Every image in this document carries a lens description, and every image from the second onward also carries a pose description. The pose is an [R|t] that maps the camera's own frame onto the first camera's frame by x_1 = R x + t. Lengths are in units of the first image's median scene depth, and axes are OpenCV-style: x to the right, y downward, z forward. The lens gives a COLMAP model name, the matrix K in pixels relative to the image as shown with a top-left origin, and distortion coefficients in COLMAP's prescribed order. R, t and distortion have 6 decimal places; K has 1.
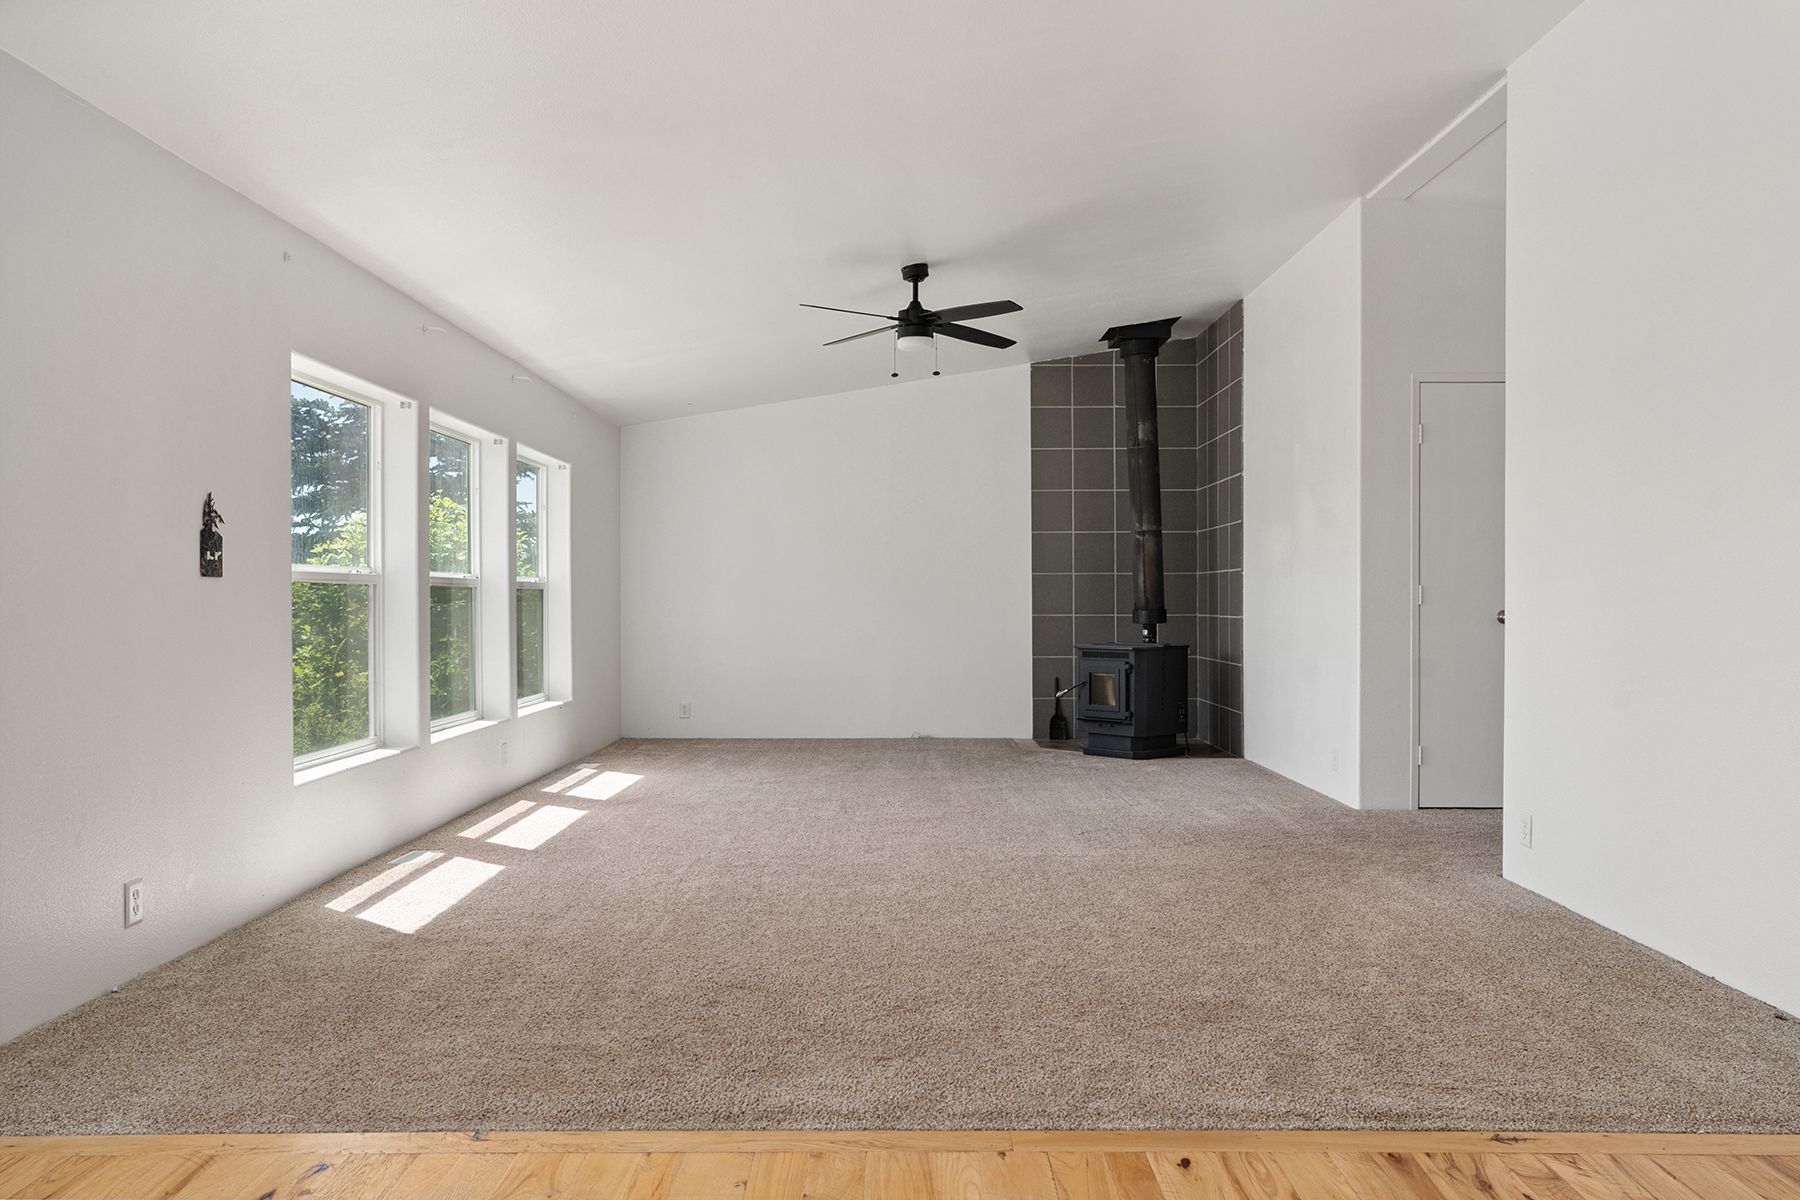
lens RADIAL K [[1351.4, 0, 899.8], [0, 1351.4, 598.5], [0, 0, 1]] dist [0.025931, 0.001080]
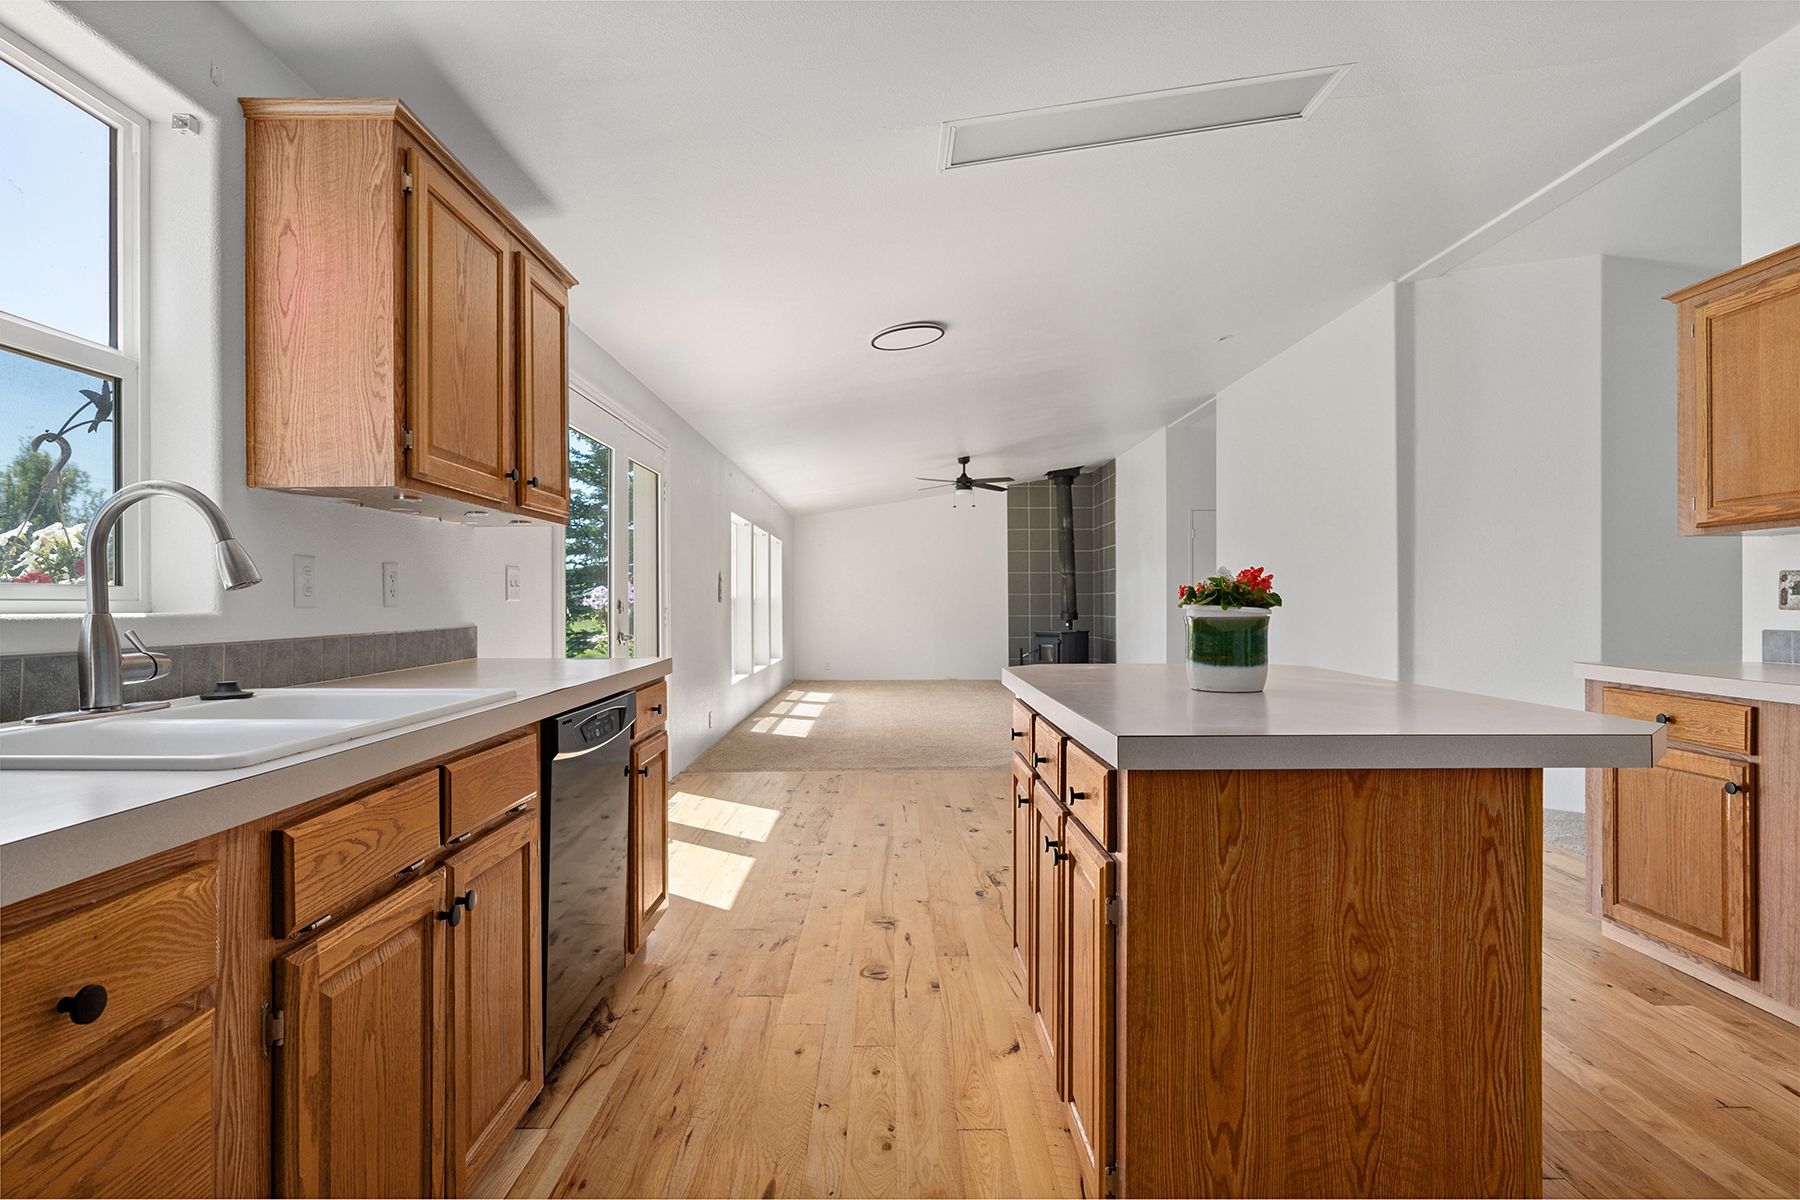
lens RADIAL K [[983.7, 0, 899.2], [0, 983.7, 601.0], [0, 0, 1]] dist [-0.001164, -0.000008]
pose [[0.999861, -0.001110, 0.016632, -0.087753], [0.001136, 0.999998, -0.001585, -0.007304], [-0.016631, 0.001604, 0.999860, -0.433328]]
